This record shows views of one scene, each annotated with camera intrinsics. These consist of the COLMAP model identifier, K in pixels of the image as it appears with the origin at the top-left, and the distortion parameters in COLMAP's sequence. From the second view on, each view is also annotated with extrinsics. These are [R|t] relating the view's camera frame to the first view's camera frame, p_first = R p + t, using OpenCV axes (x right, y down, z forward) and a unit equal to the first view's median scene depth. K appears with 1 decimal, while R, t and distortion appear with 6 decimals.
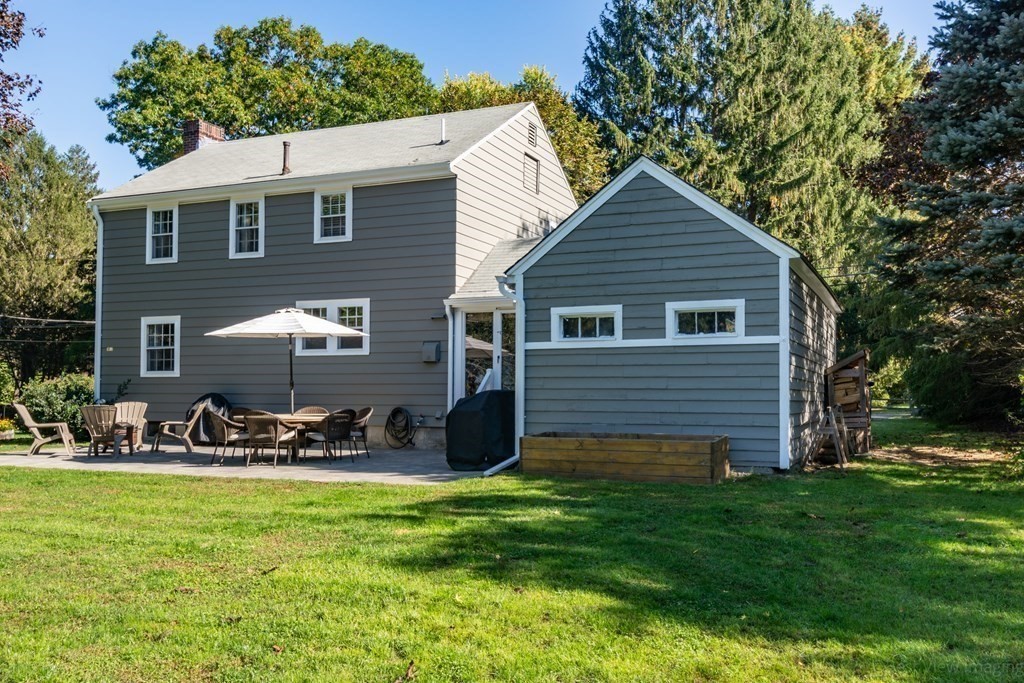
lens RADIAL K [[807.5, 0, 512.4], [0, 807.5, 380.7], [0, 0, 1]] dist [0.005571, -0.003840]
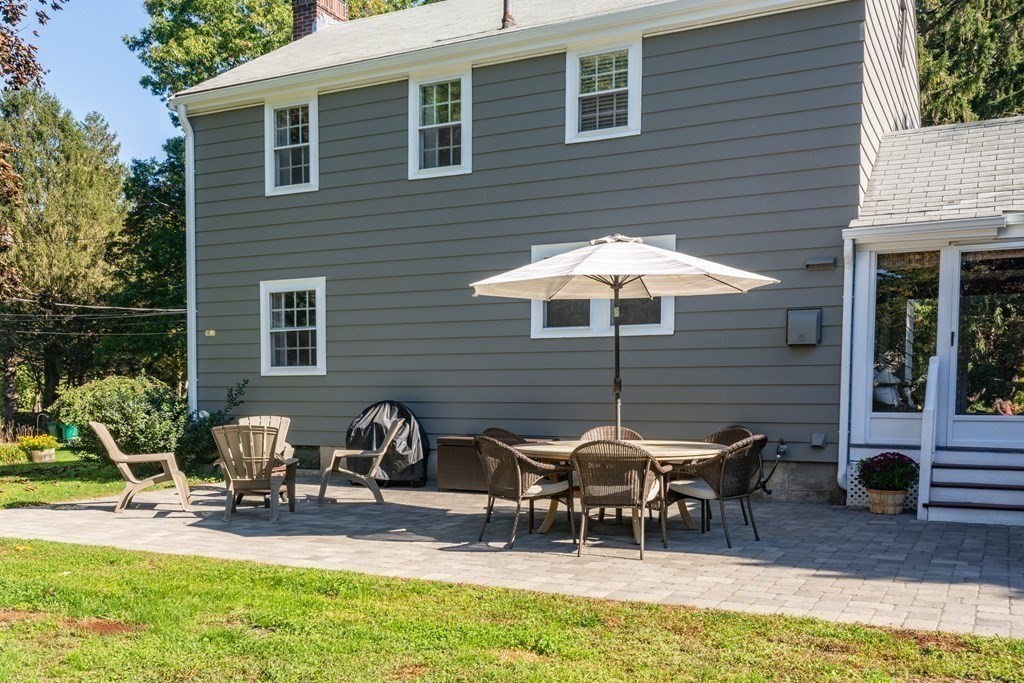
lens RADIAL K [[873.5, 0, 492.2], [0, 873.5, 450.2], [0, 0, 1]] dist [0.010861, -0.006639]
pose [[0.997782, 0.002559, -0.066511, -0.234512], [0.002390, 0.997239, 0.074214, 0.003203], [0.066517, -0.074208, 0.995022, 0.323350]]
